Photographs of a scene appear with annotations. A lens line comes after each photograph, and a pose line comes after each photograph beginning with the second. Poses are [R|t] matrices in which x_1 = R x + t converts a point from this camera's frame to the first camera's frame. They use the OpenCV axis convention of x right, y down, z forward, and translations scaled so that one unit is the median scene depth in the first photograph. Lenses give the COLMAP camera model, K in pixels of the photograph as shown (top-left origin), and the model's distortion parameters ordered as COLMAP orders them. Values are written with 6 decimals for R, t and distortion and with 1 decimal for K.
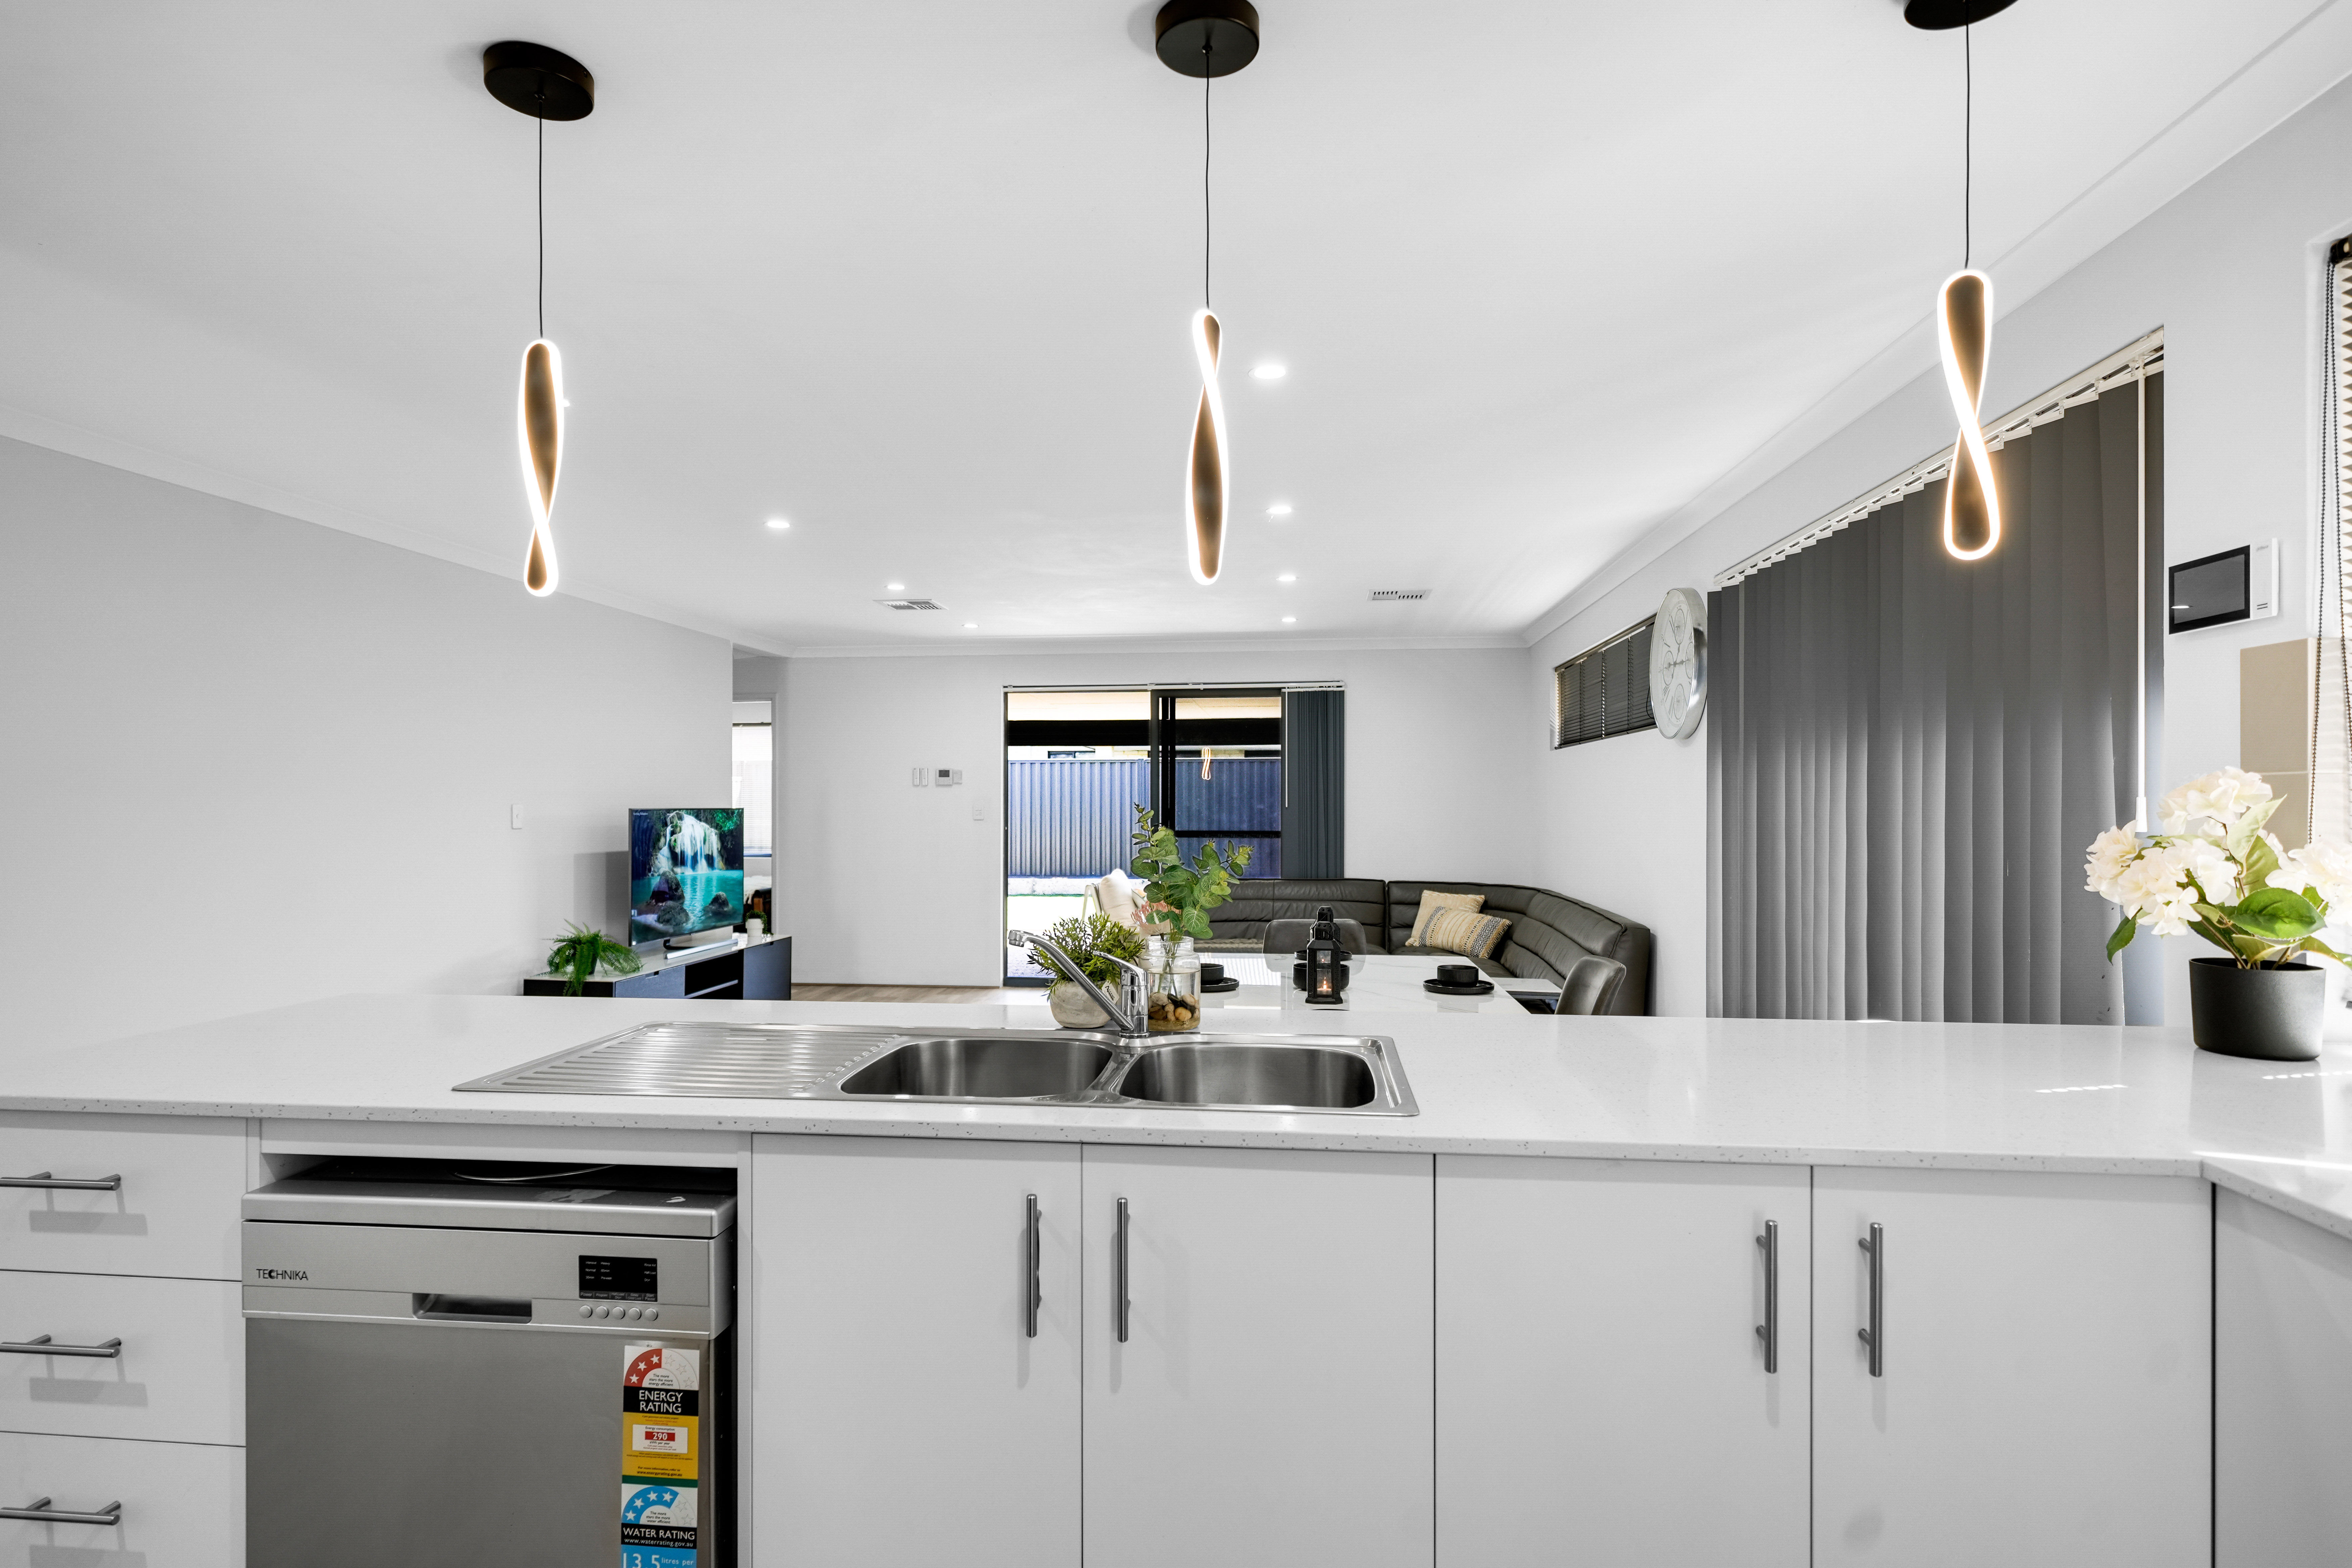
lens RADIAL K [[1124.8, 0, 1182.7], [0, 1124.8, 793.6], [0, 0, 1]] dist [0.004984, 0.000730]
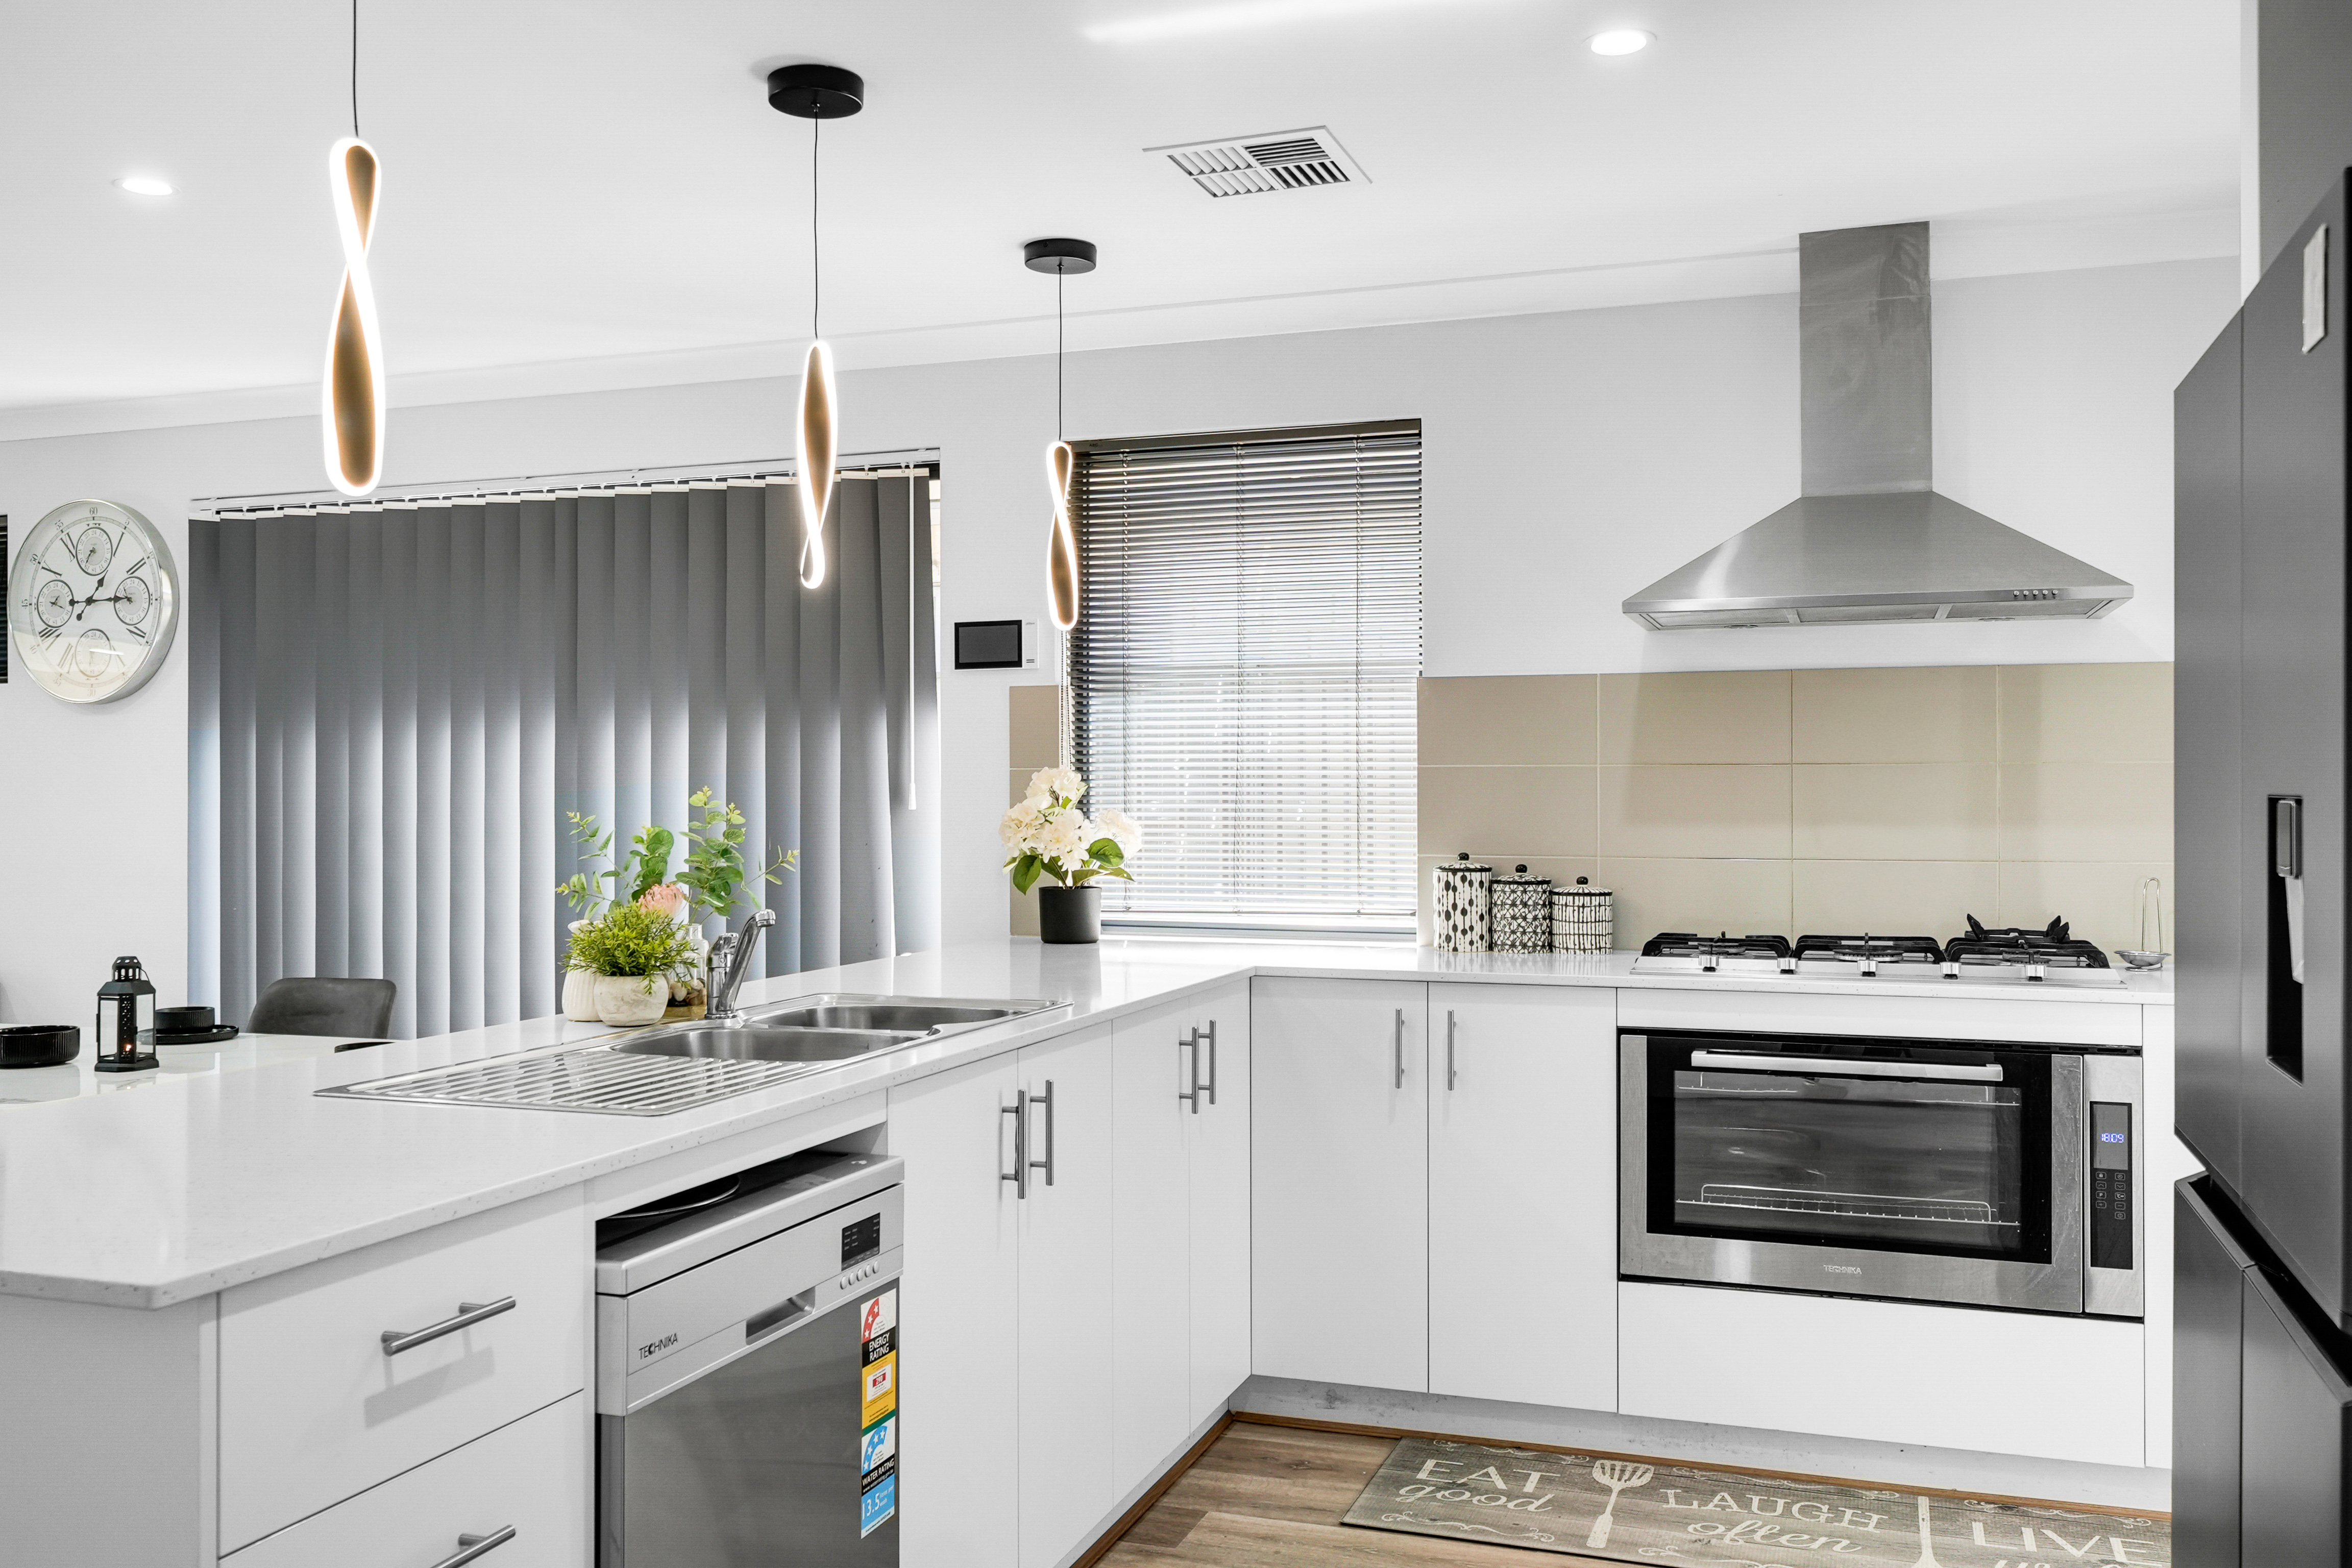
lens RADIAL K [[1855.4, 0, 1184.6], [0, 1855.4, 781.4], [0, 0, 1]] dist [-0.005413, -0.001083]
pose [[0.242516, 0.005153, 0.970134, -1.961085], [0.010216, 0.999917, -0.007865, 0.023611], [-0.970094, 0.011818, 0.242443, 0.277123]]
